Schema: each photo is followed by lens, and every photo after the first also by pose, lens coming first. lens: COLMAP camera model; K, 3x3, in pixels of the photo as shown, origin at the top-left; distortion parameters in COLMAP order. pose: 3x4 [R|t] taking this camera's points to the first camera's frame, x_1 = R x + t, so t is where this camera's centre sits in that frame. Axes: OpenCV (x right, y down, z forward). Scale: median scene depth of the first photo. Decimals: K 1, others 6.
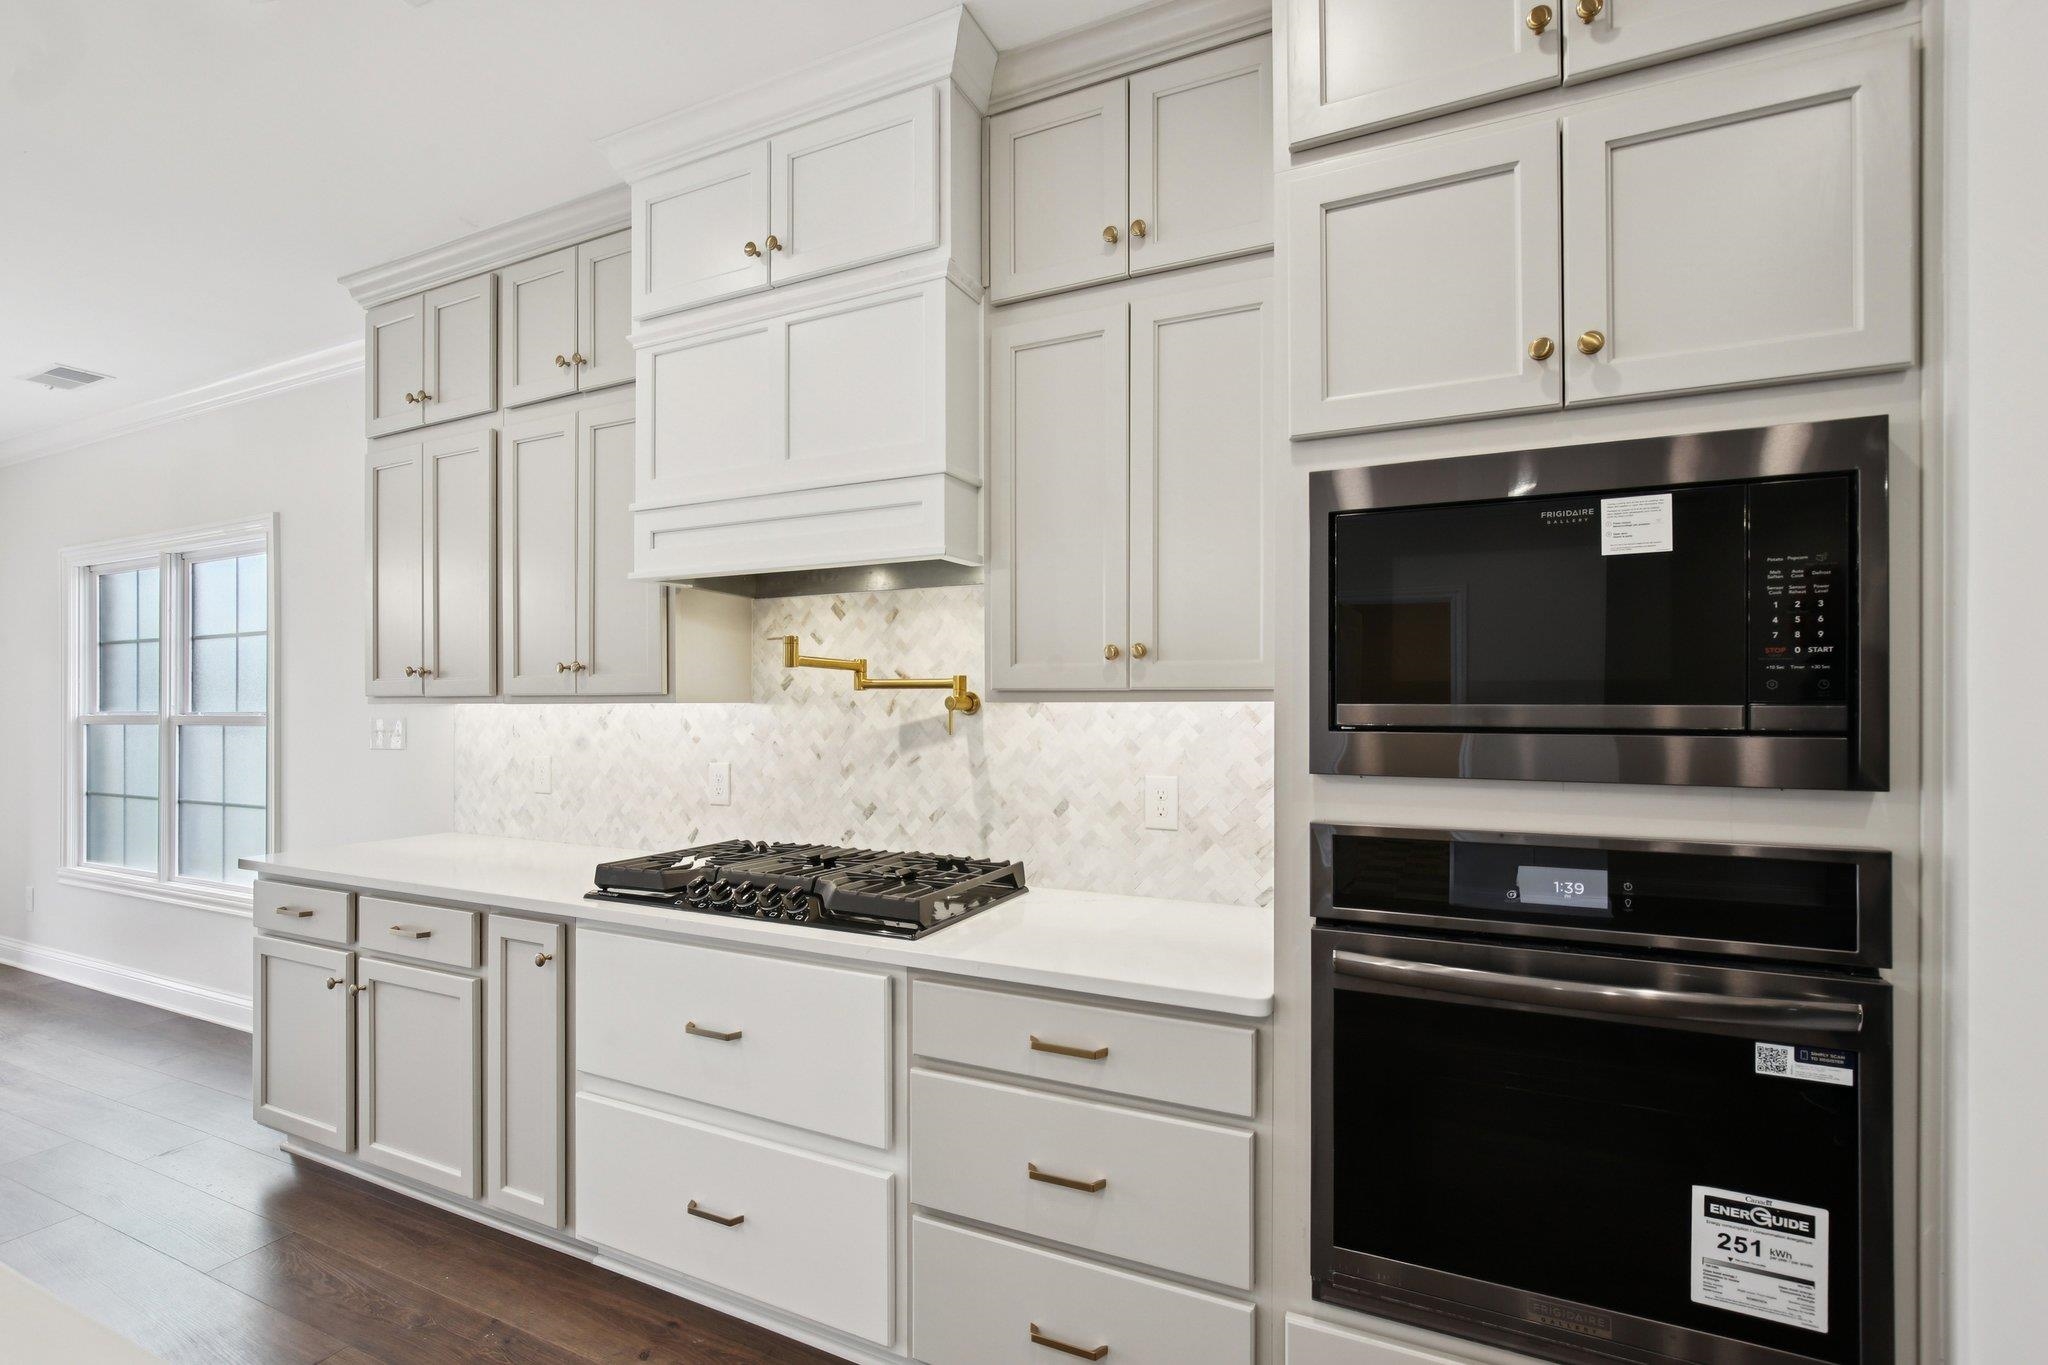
lens RADIAL K [[916.9, 0, 1024.4], [0, 916.9, 698.3], [0, 0, 1]] dist [-0.009598, -0.000215]
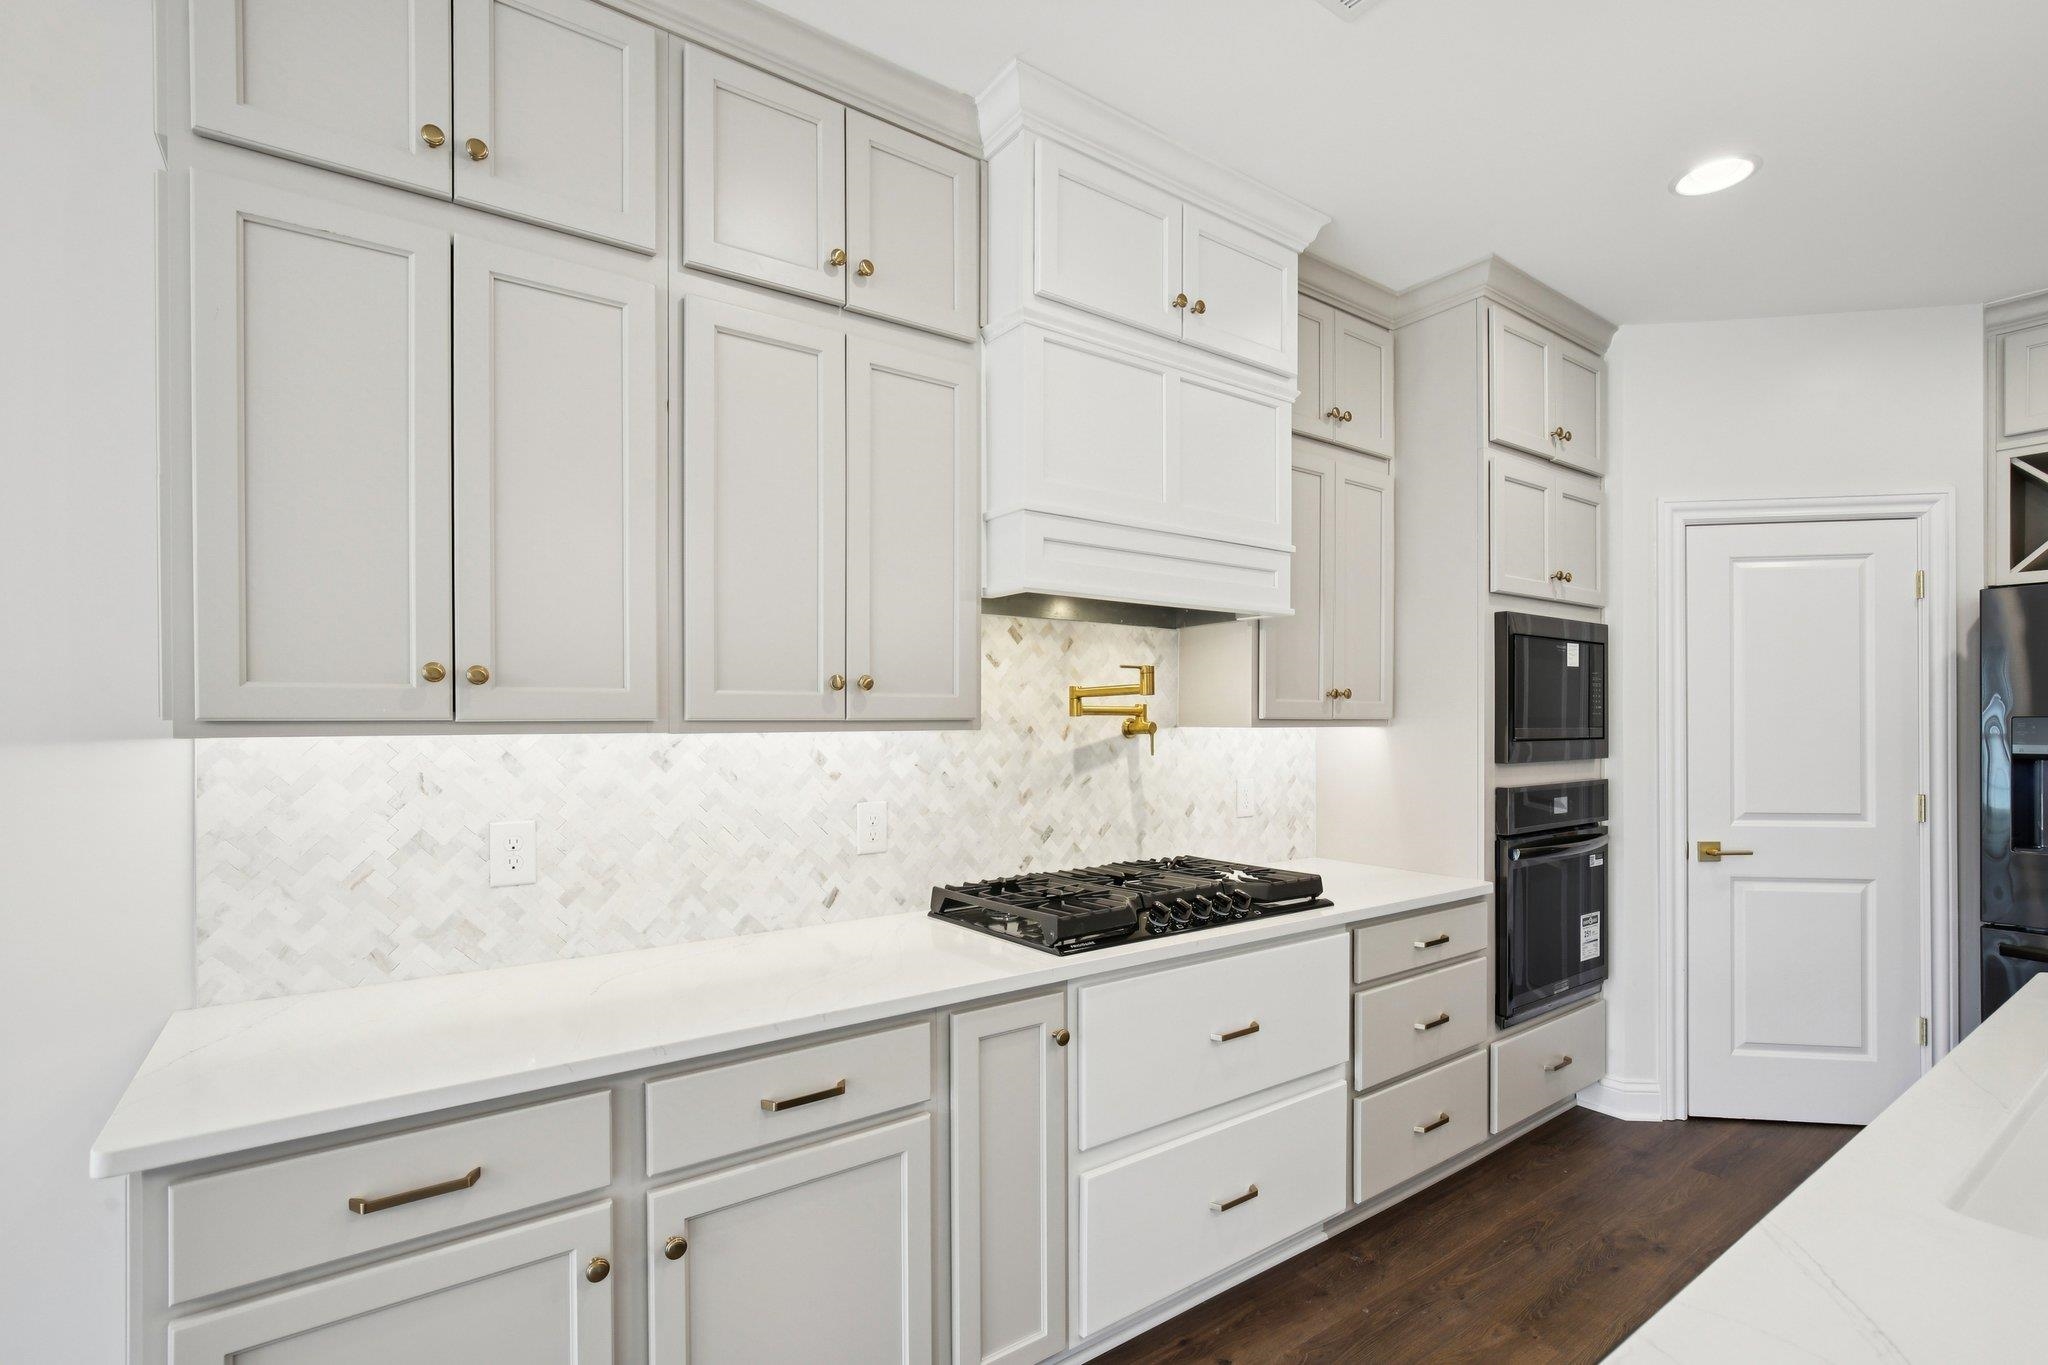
lens RADIAL K [[943.7, 0, 1025.0], [0, 943.7, 725.2], [0, 0, 1]] dist [-0.003688, -0.000196]
pose [[0.484843, 0.001870, 0.874599, -1.092373], [0.003131, 0.999988, -0.003874, 0.005678], [-0.874596, 0.004617, 0.484831, 0.509678]]
